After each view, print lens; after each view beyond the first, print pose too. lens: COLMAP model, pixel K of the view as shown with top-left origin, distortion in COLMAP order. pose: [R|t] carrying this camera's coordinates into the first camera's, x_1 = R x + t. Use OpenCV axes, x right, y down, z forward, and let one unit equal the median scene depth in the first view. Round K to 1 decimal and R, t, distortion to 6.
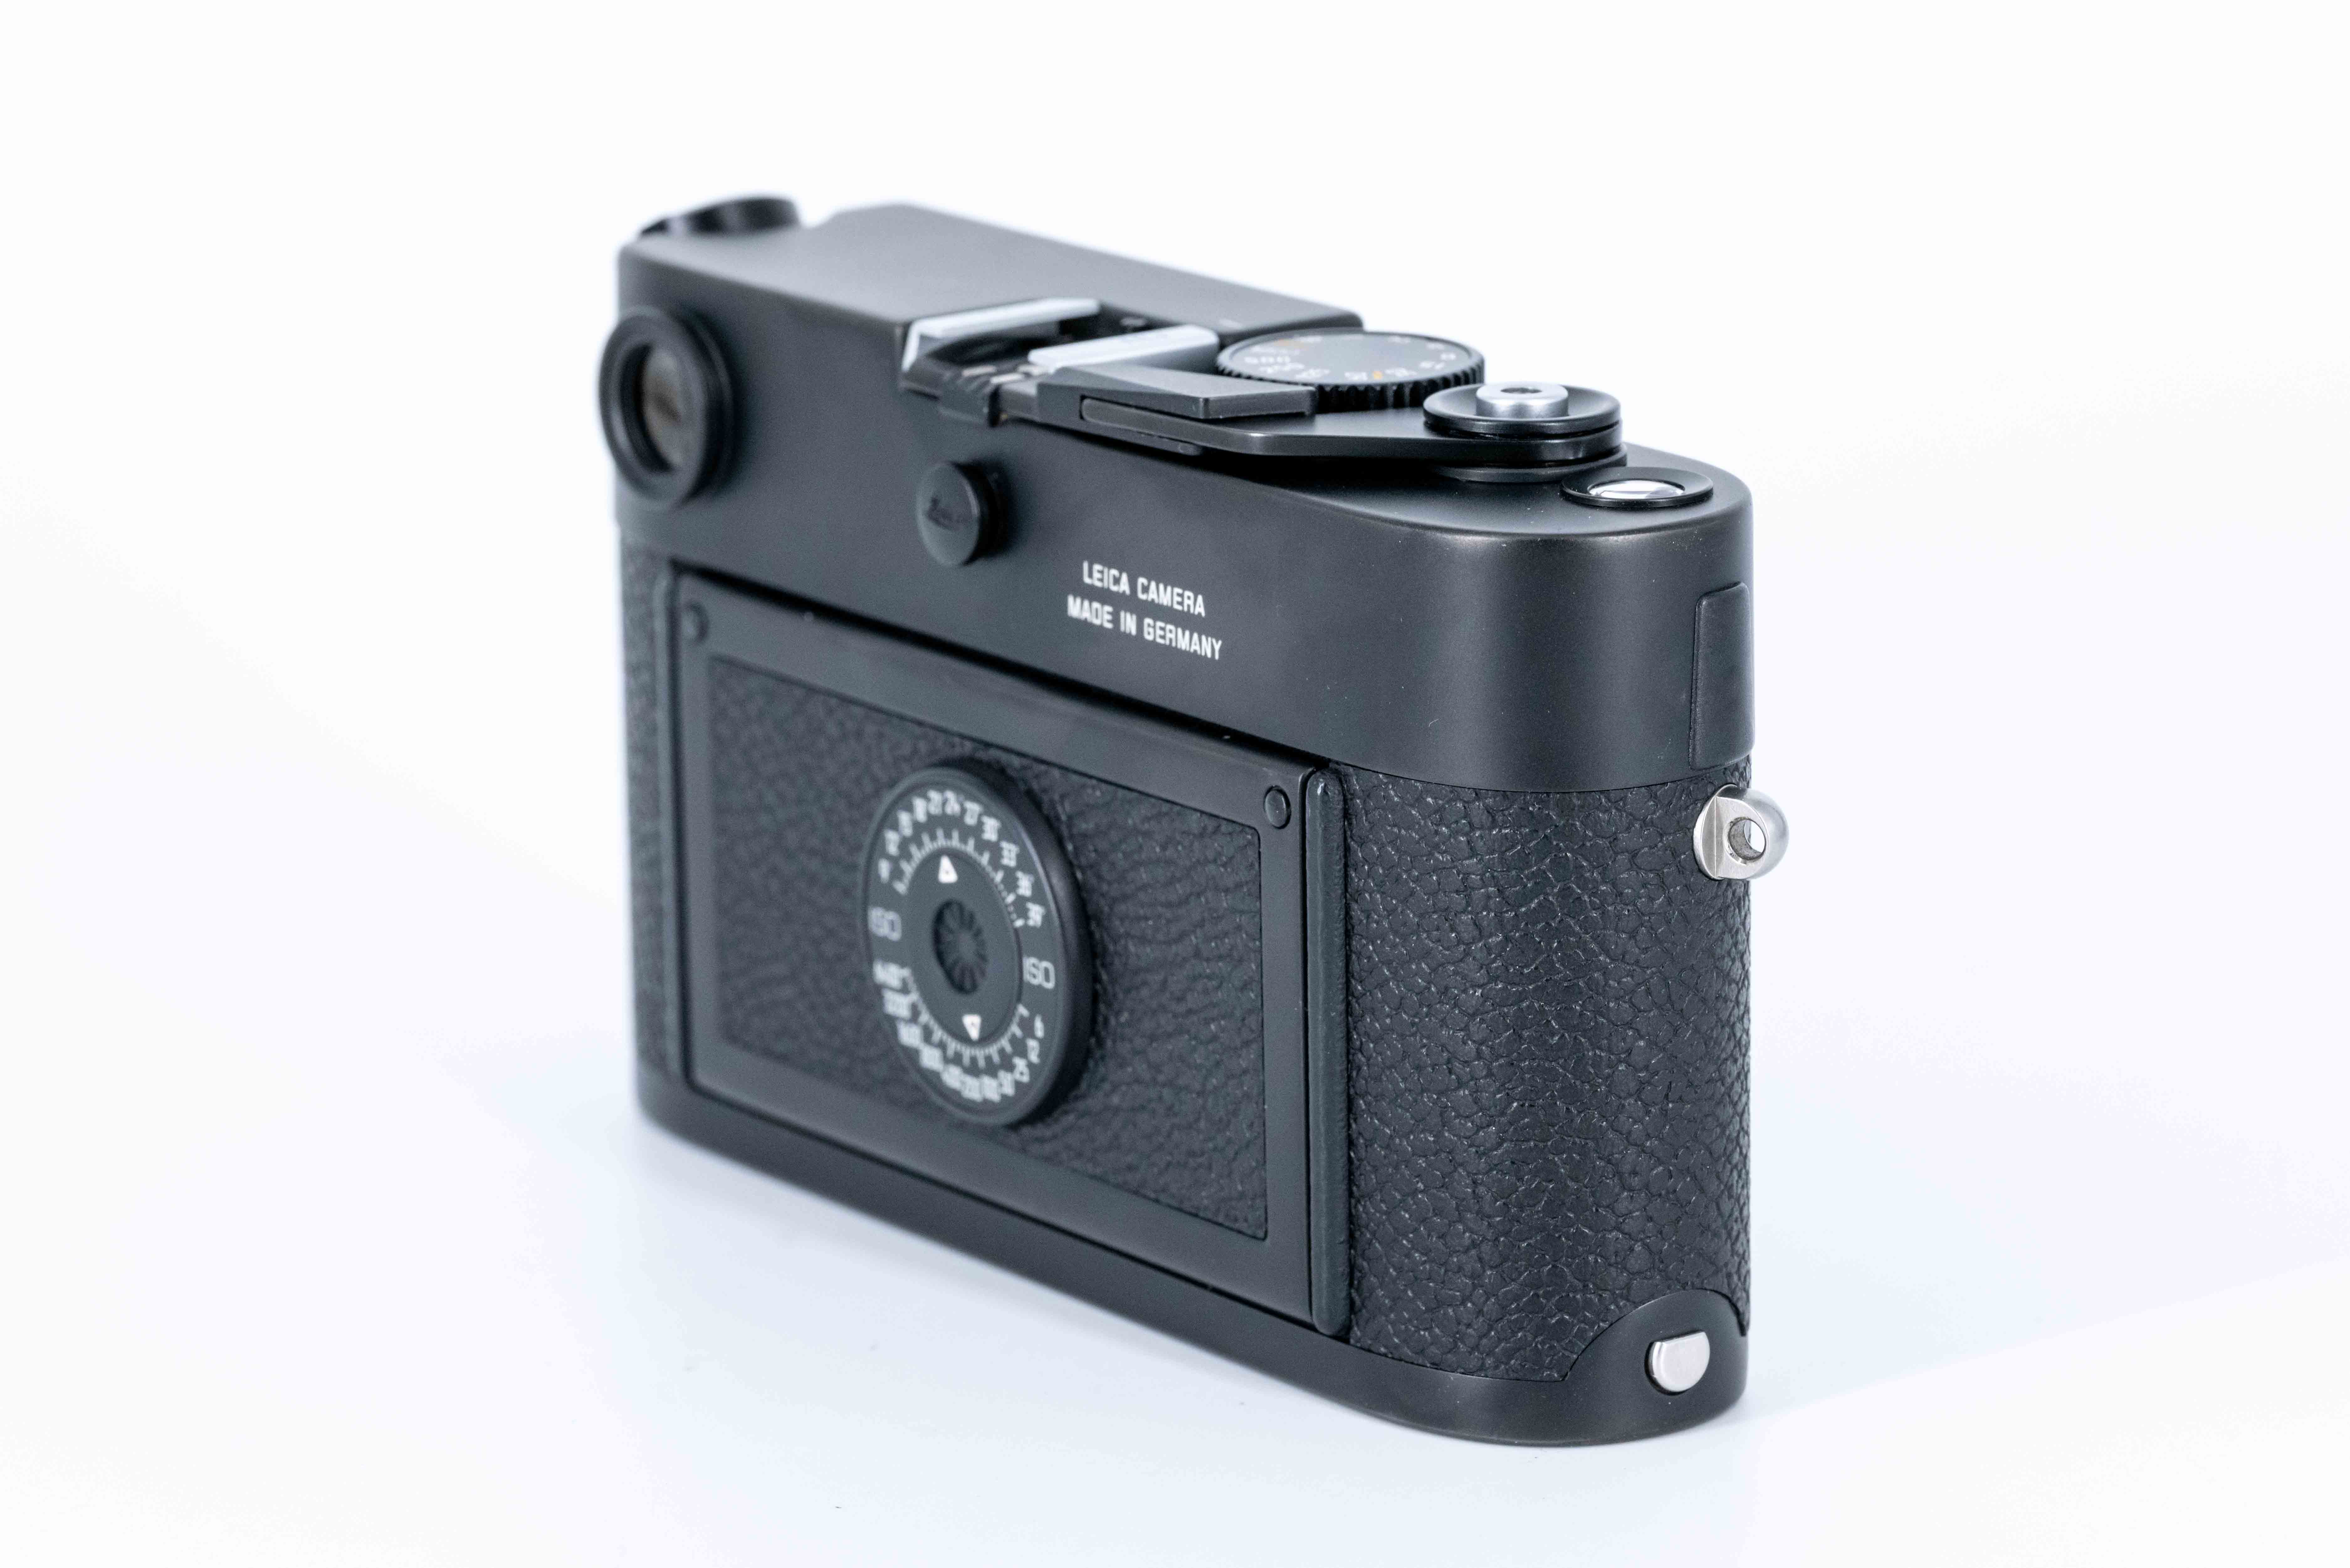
lens RADIAL K [[9434.1, 0, 1175.0], [0, 9434.1, 784.0], [0, 0, 1]] dist [-0.029390, 0.744417]
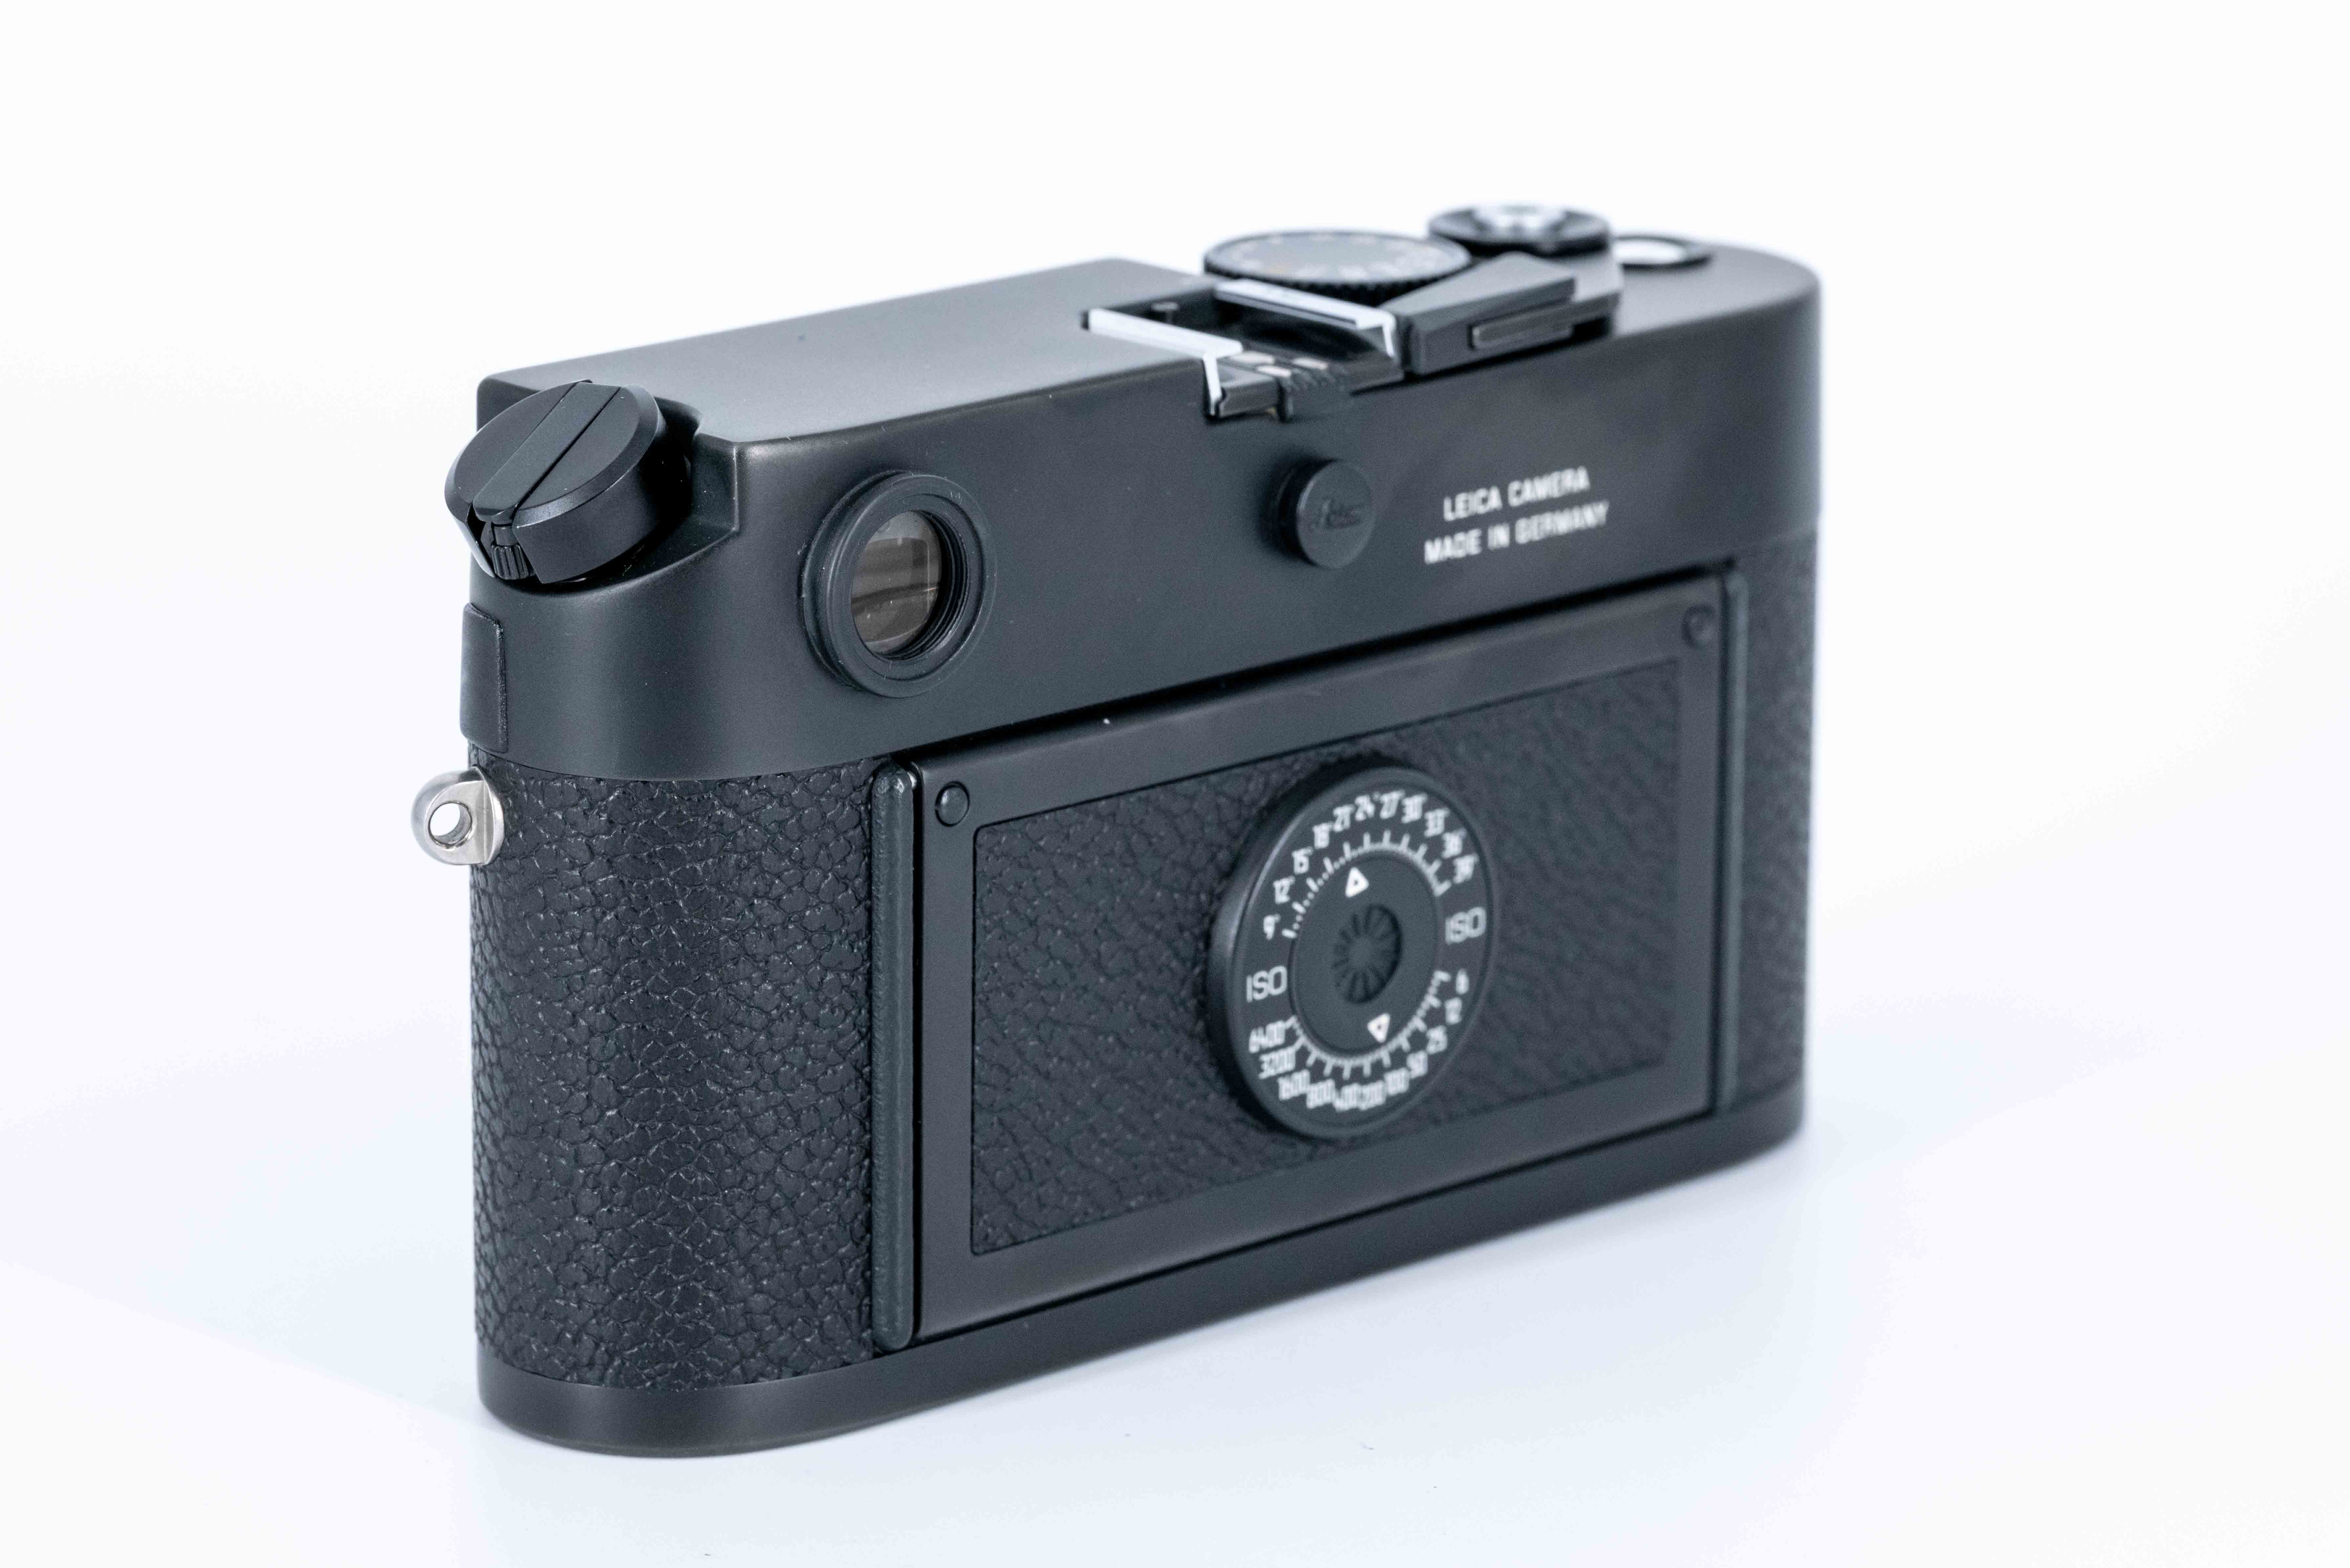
lens RADIAL K [[9433.2, 0, 1175.0], [0, 9433.2, 784.0], [0, 0, 1]] dist [-0.029390, 0.744417]
pose [[-0.123737, -0.244193, 0.961800, -0.946258], [0.242342, 0.932463, 0.267923, -0.262639], [-0.962268, 0.266237, -0.056201, 1.077080]]
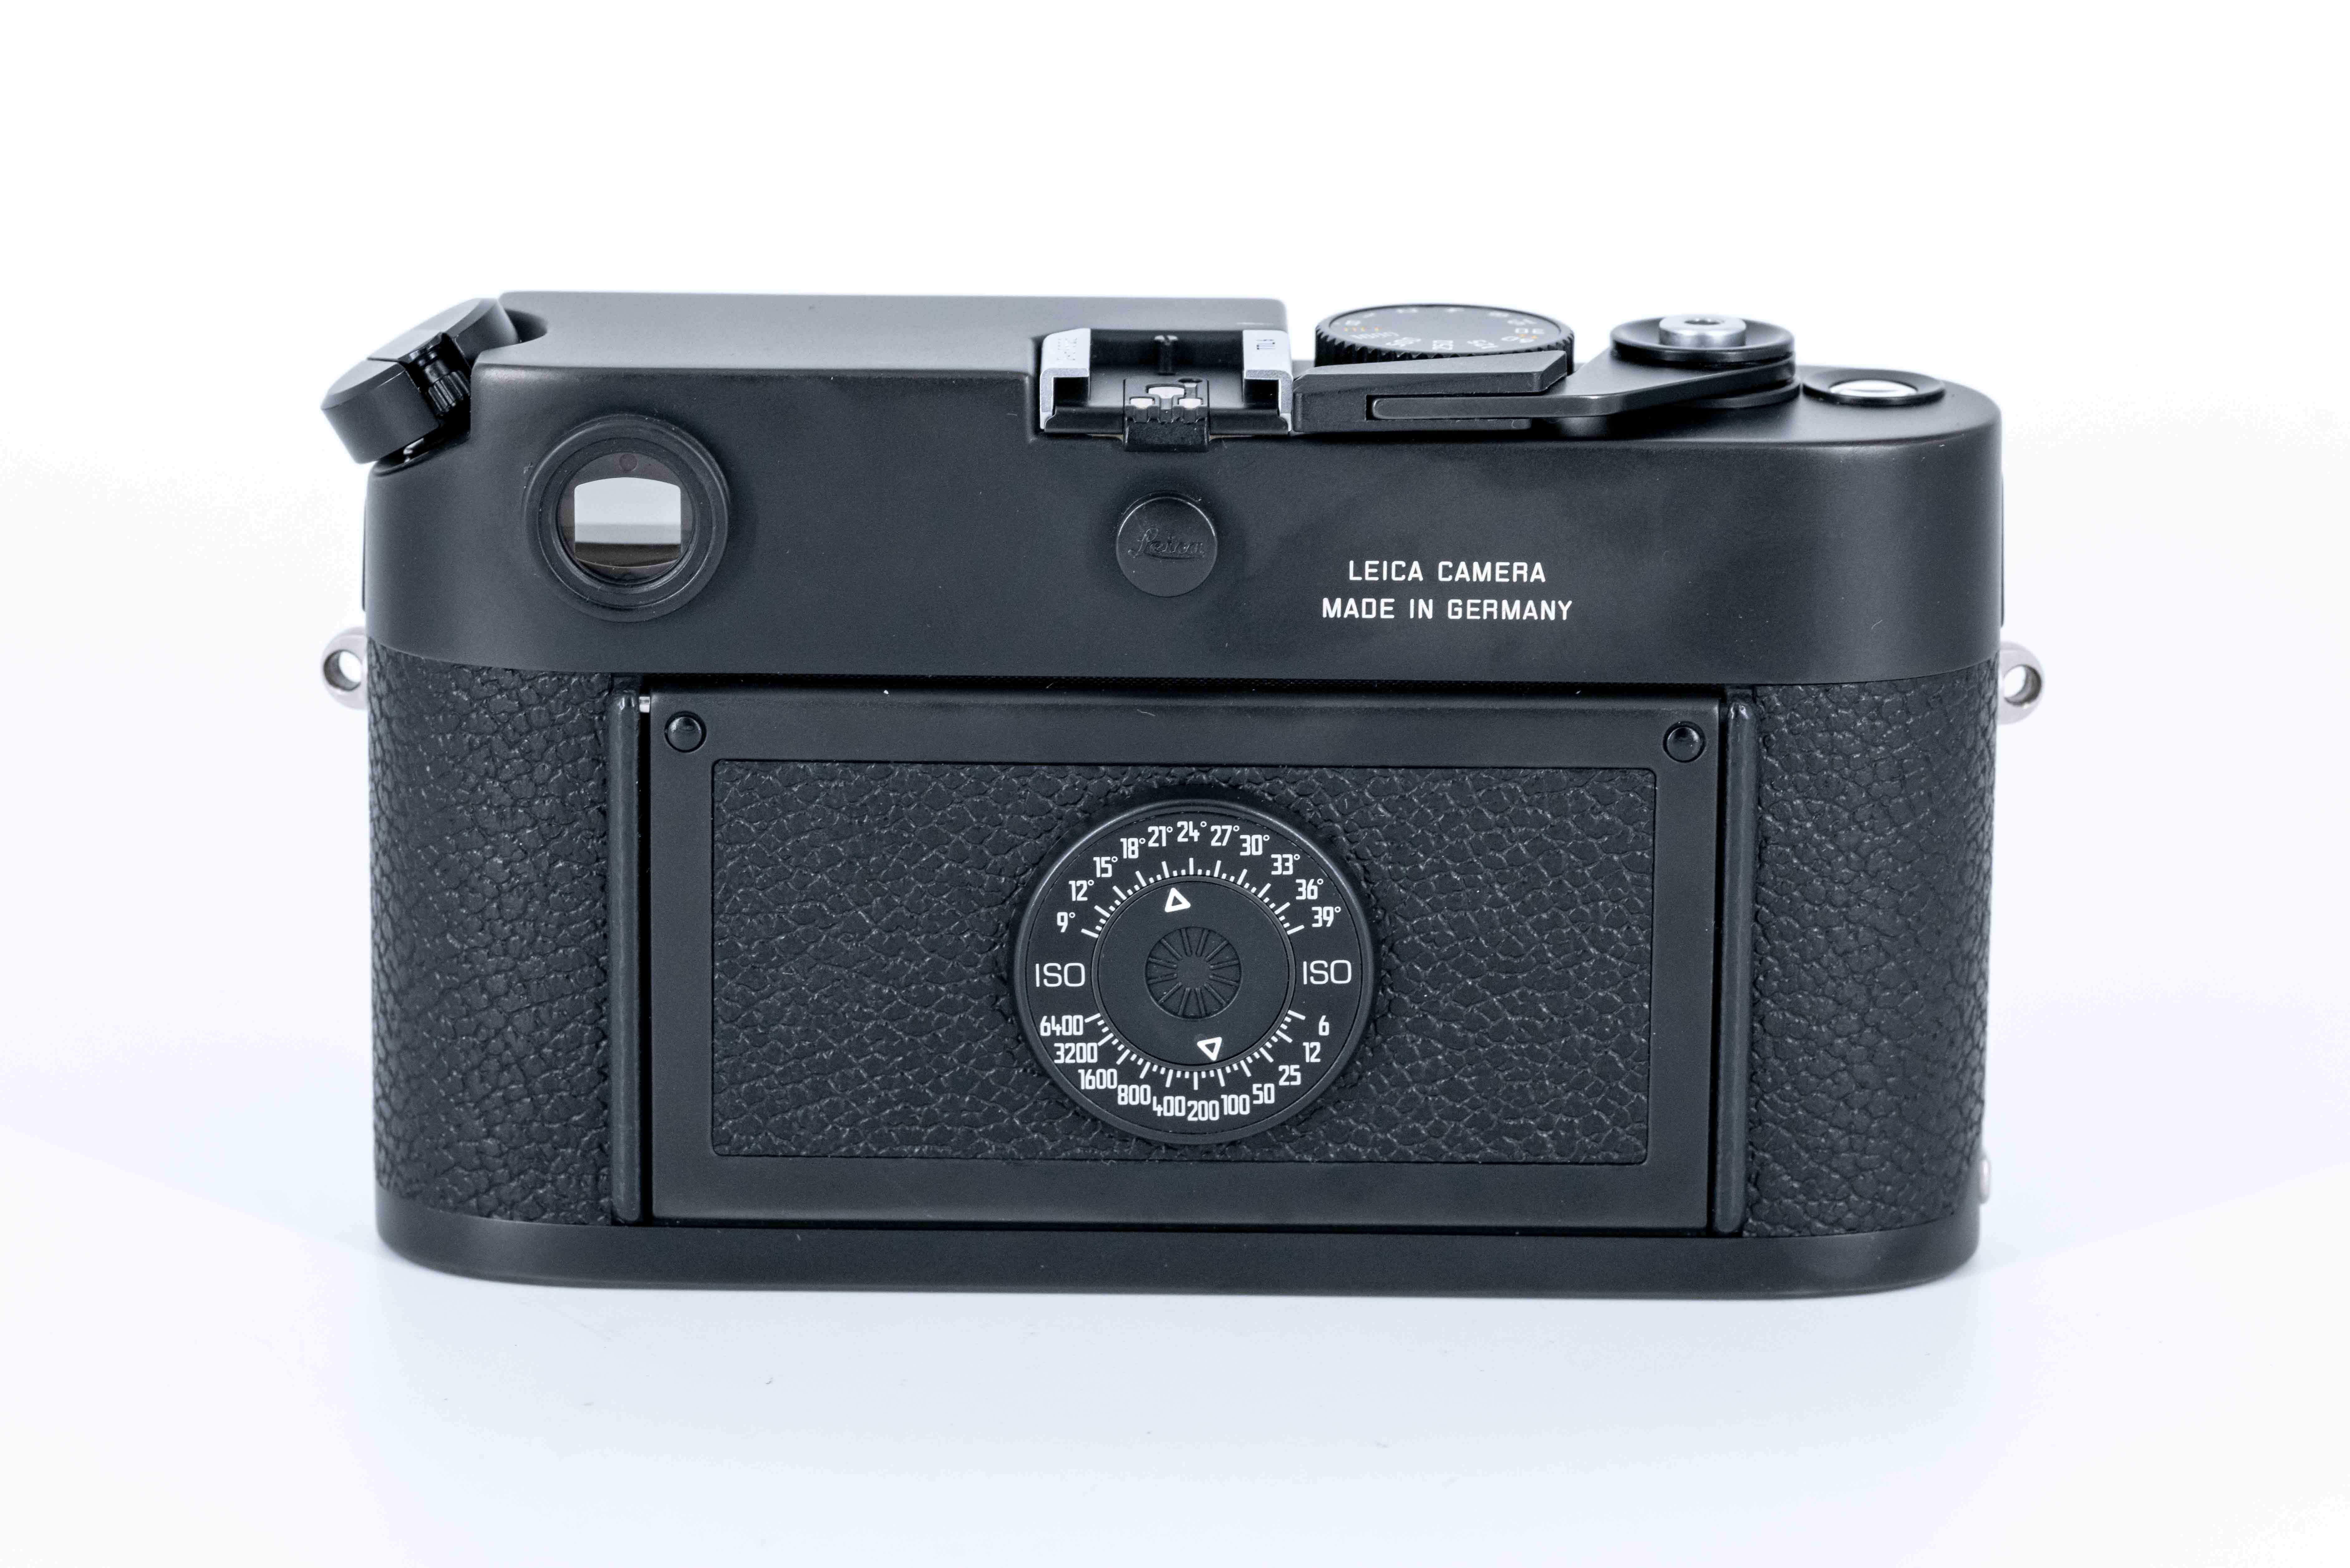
lens RADIAL K [[9433.5, 0, 1175.0], [0, 9433.5, 784.0], [0, 0, 1]] dist [-0.029390, 0.744417]
pose [[0.602137, -0.177131, 0.778495, -0.808849], [0.180915, 0.979986, 0.083045, -0.086911], [-0.777625, 0.090837, 0.622132, 0.378155]]
